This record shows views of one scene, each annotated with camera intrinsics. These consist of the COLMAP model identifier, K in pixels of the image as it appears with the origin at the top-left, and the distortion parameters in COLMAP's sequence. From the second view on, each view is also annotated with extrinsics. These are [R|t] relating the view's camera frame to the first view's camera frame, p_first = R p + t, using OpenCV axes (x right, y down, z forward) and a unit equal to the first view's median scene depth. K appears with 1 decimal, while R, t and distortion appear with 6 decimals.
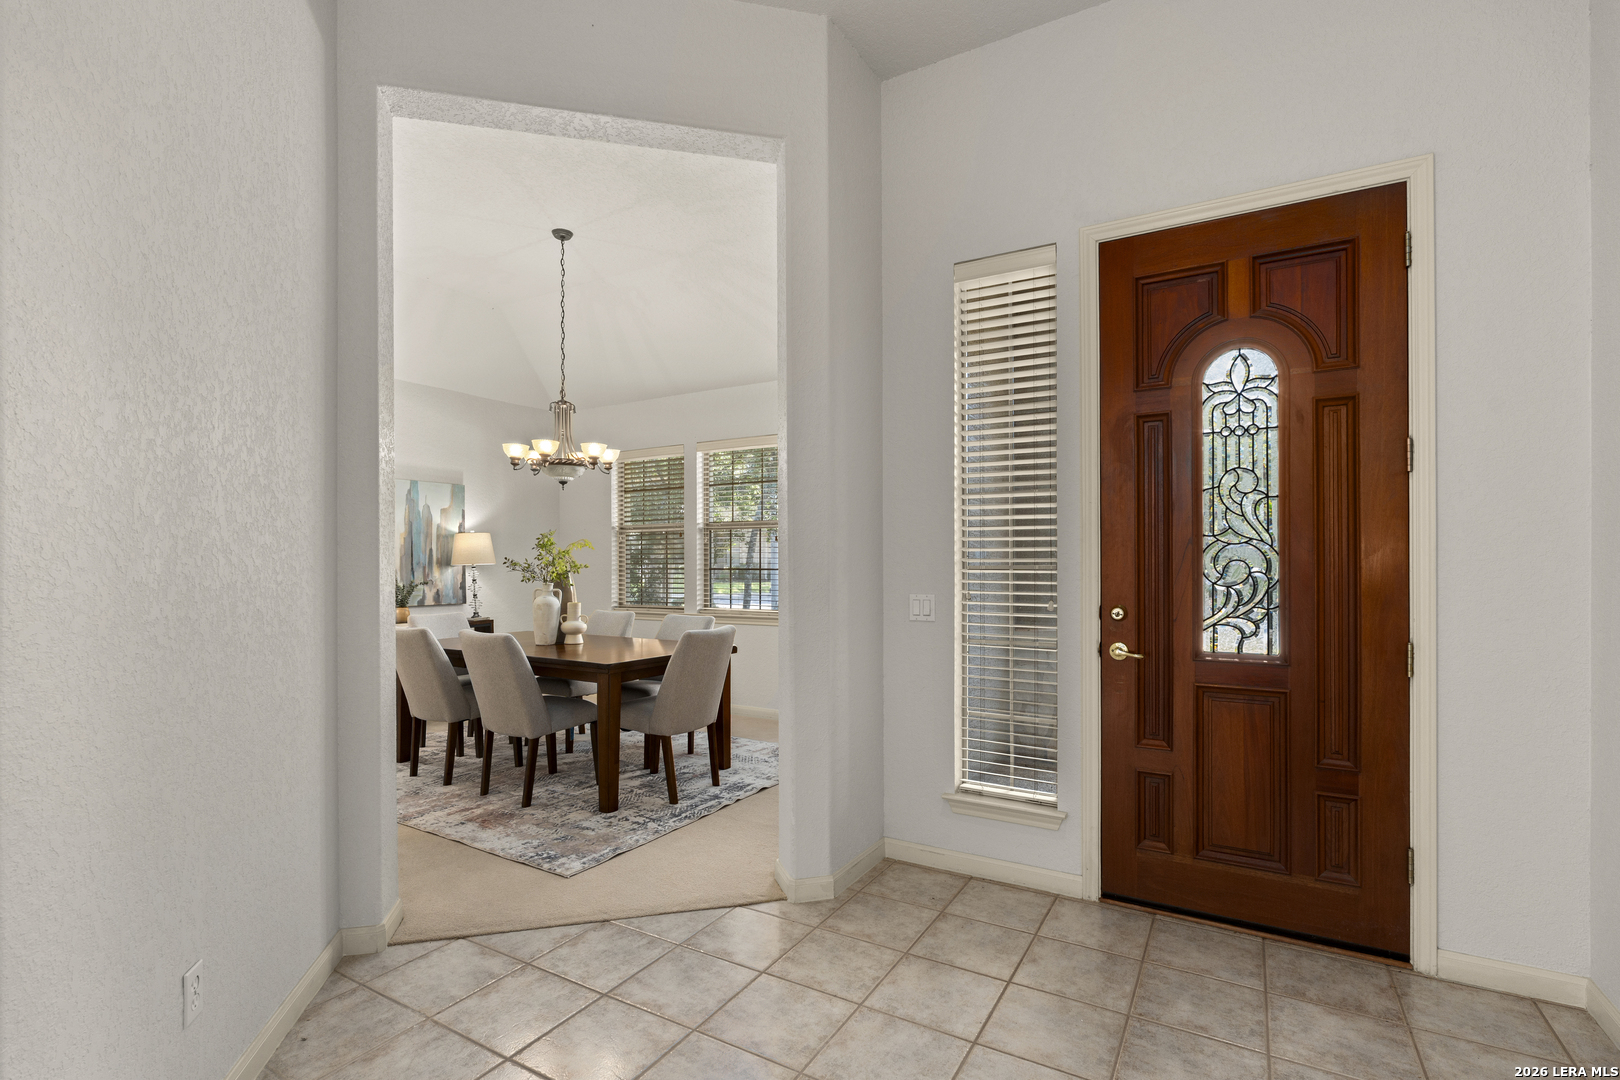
lens RADIAL K [[782.0, 0, 806.0], [0, 782.0, 560.2], [0, 0, 1]] dist [0.002857, 0.000662]
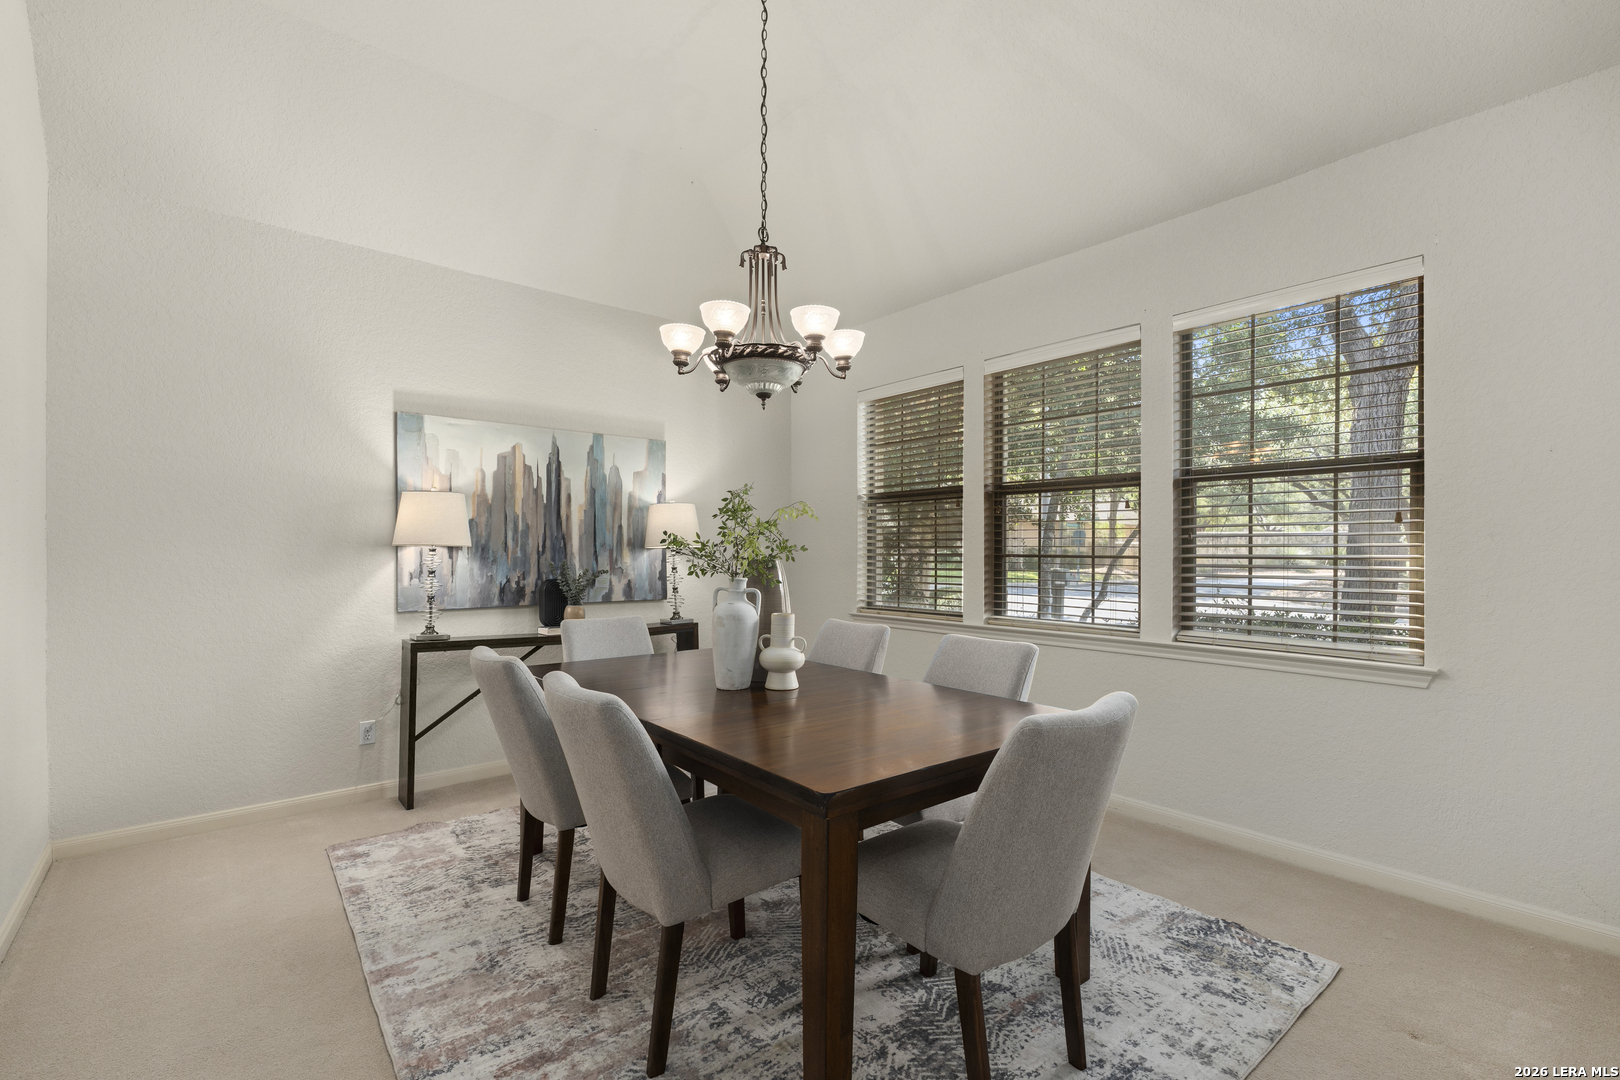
lens RADIAL K [[711.3, 0, 803.6], [0, 711.3, 548.3], [0, 0, 1]] dist [-0.004442, -0.000029]
pose [[0.945401, 0.005142, -0.325868, -0.119100], [-0.005492, 0.999985, -0.000153, 0.007950], [0.325862, 0.001934, 0.945415, 0.530119]]
